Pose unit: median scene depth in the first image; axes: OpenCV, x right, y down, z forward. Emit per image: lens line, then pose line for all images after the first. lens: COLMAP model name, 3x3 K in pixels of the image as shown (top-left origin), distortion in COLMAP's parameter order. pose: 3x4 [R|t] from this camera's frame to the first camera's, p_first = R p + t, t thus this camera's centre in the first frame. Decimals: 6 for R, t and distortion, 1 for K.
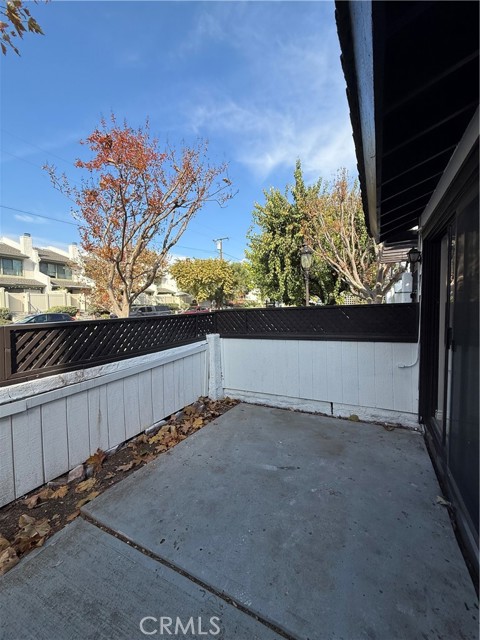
lens RADIAL K [[255.1, 0, 239.2], [0, 255.1, 322.9], [0, 0, 1]] dist [0.000432, -0.000380]
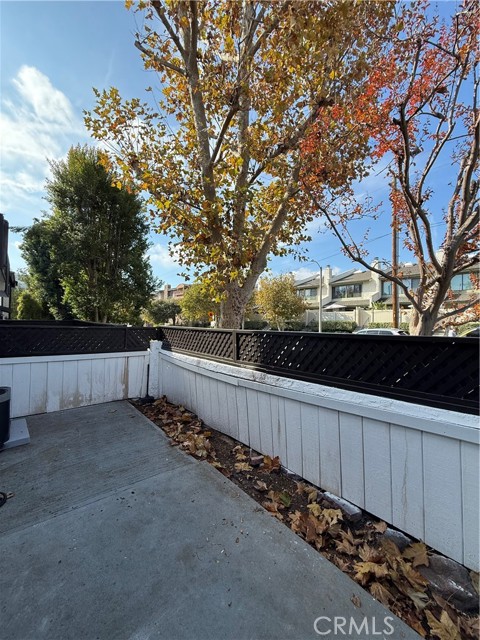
lens RADIAL K [[255.1, 0, 241.8], [0, 255.1, 319.7], [0, 0, 1]] dist [0.000432, -0.000380]
pose [[-0.350368, 0.007596, -0.936581, 0.383472], [-0.068632, 0.997071, 0.033761, -0.069451], [0.934094, 0.076108, -0.348821, 0.992524]]
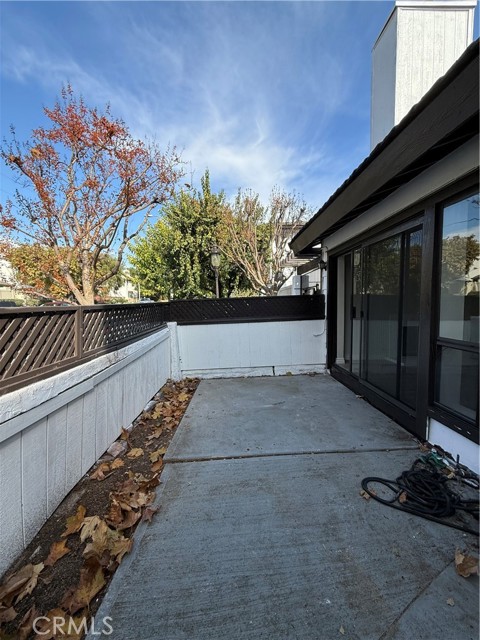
lens RADIAL K [[255.1, 0, 239.1], [0, 255.1, 323.2], [0, 0, 1]] dist [0.000432, -0.000380]
pose [[0.870546, -0.039685, 0.490484, -0.532356], [0.034579, 0.999212, 0.019472, 0.051499], [-0.490870, 0.000009, 0.871233, -0.129383]]
